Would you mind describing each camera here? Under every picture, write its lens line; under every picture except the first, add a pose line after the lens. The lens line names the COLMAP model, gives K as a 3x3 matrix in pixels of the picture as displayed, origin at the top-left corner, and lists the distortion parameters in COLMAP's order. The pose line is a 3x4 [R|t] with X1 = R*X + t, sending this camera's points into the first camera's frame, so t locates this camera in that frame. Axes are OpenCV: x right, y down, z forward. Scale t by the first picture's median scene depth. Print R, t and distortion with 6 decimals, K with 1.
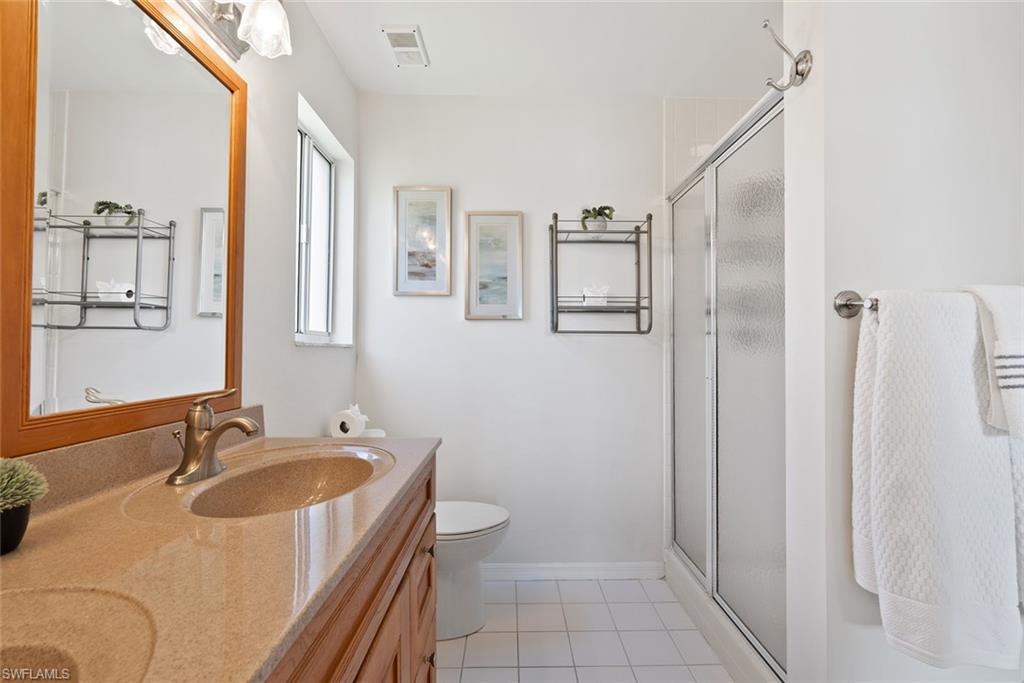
lens RADIAL K [[459.1, 0, 517.5], [0, 459.1, 344.7], [0, 0, 1]] dist [-0.002084, 0.000646]
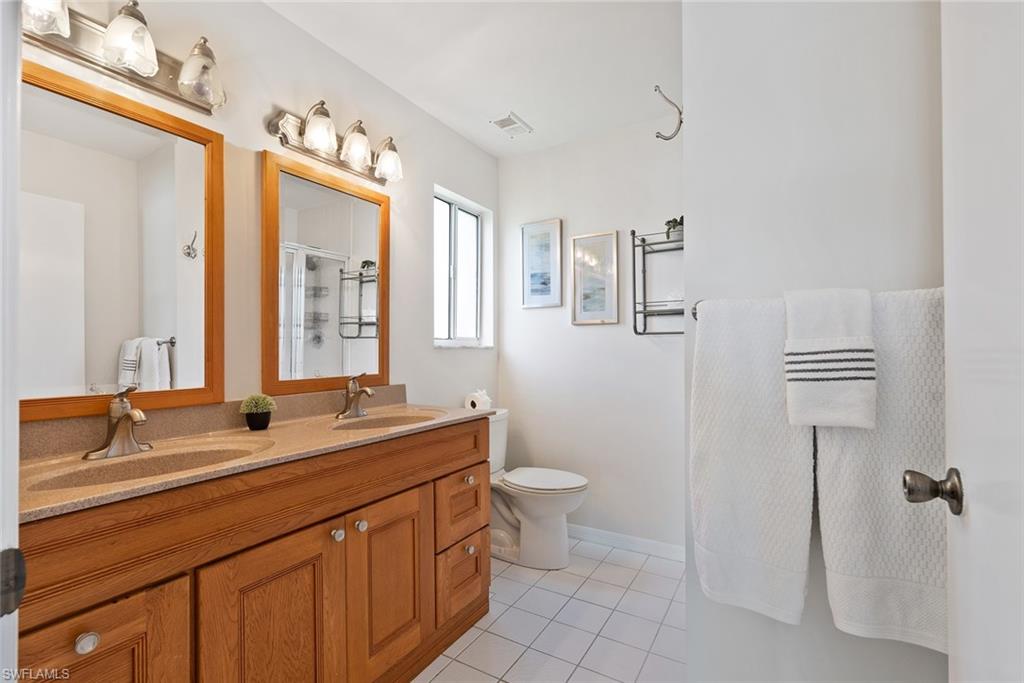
lens RADIAL K [[459.1, 0, 507.9], [0, 459.1, 345.4], [0, 0, 1]] dist [-0.002084, 0.000646]
pose [[0.850044, -0.009595, -0.526624, 0.387795], [0.012482, 0.999920, 0.001928, -0.005322], [0.526563, -0.008212, 0.850096, -0.132116]]
